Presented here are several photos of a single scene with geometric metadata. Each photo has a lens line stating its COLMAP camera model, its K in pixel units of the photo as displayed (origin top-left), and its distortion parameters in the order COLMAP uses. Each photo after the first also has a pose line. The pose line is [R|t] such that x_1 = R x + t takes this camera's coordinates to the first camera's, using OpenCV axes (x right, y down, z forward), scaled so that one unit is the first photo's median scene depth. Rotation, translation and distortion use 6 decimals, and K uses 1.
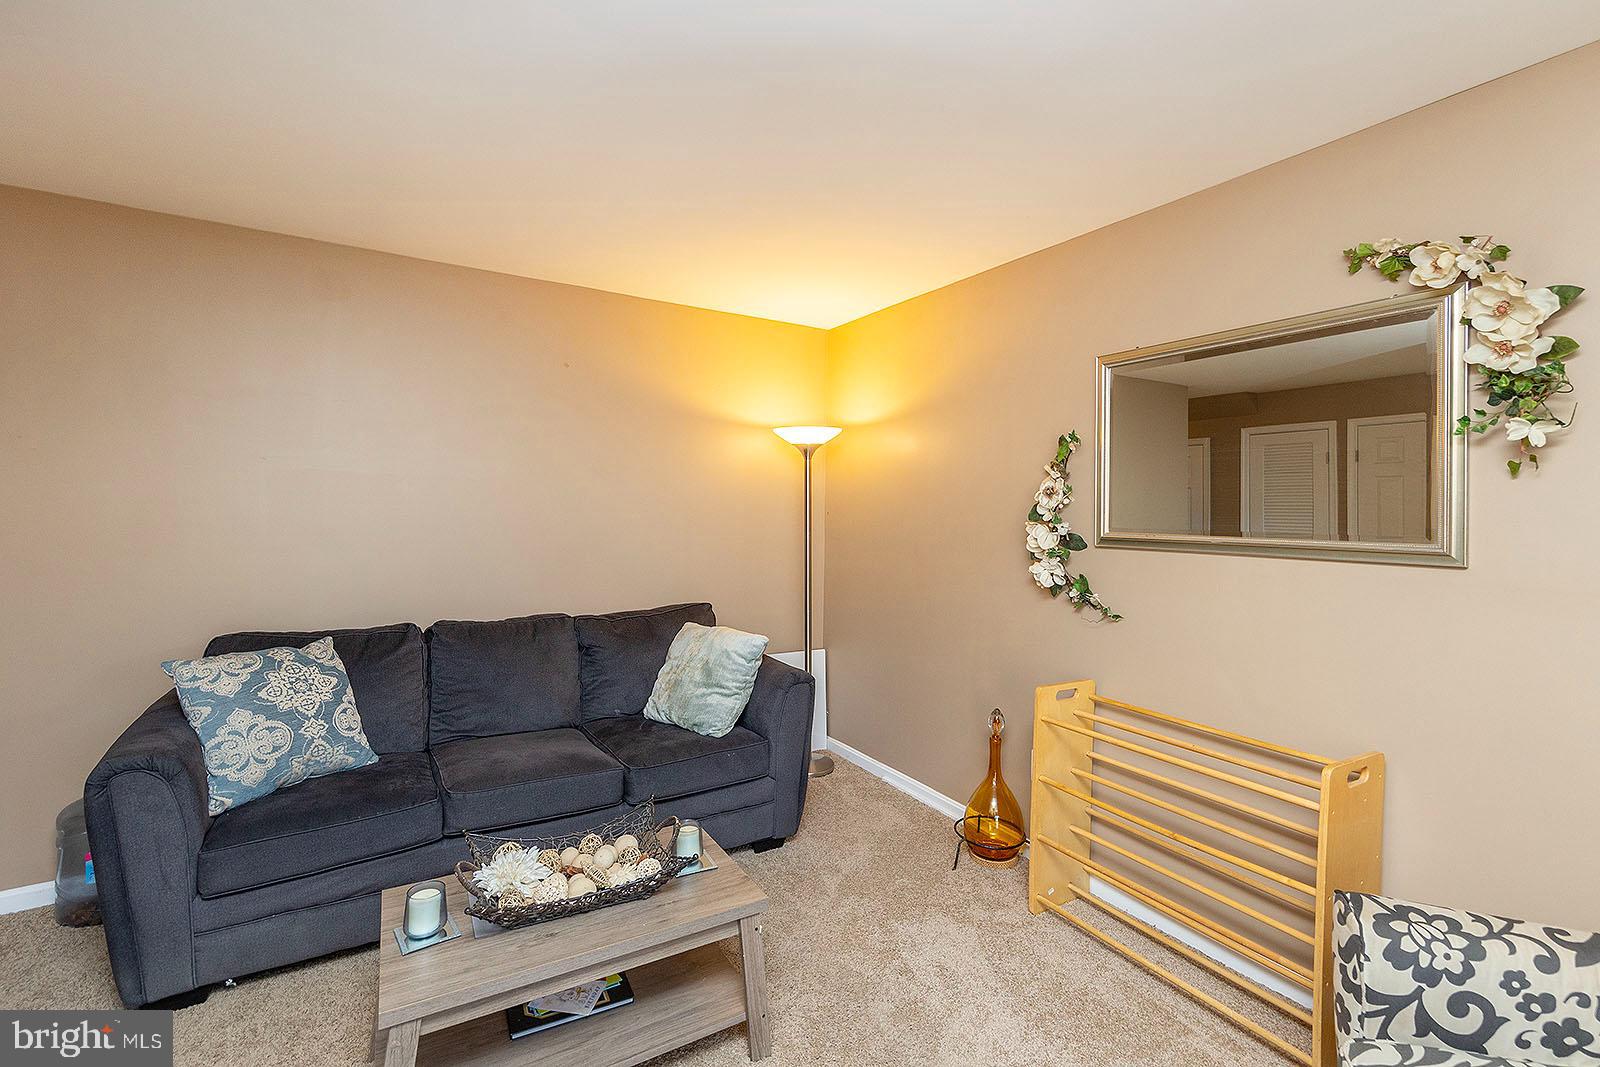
lens RADIAL K [[691.8, 0, 792.2], [0, 691.8, 523.8], [0, 0, 1]] dist [0.000703, 0.000056]
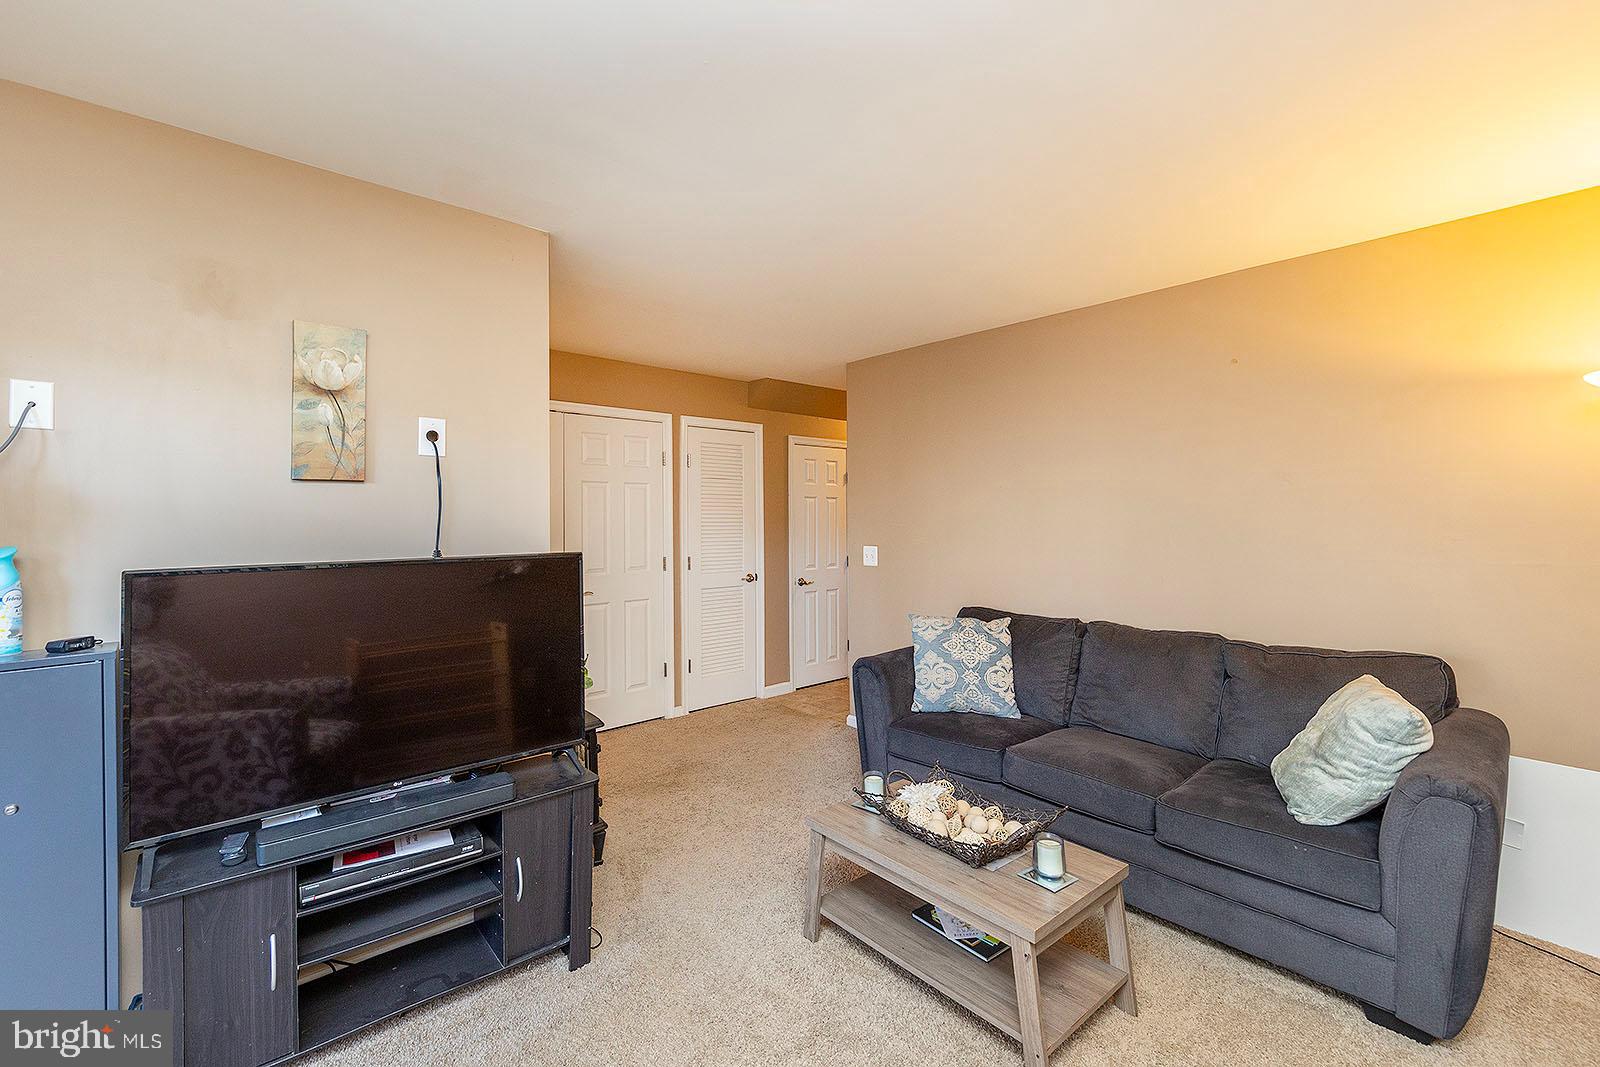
lens RADIAL K [[698.7, 0, 800.0], [0, 698.7, 533.5], [0, 0, 1]] dist [-0.001858, 0.000008]
pose [[0.177047, 0.008725, -0.984164, 0.636793], [-0.012890, 0.999895, 0.006546, -0.003917], [0.984118, 0.011527, 0.177141, 0.385418]]
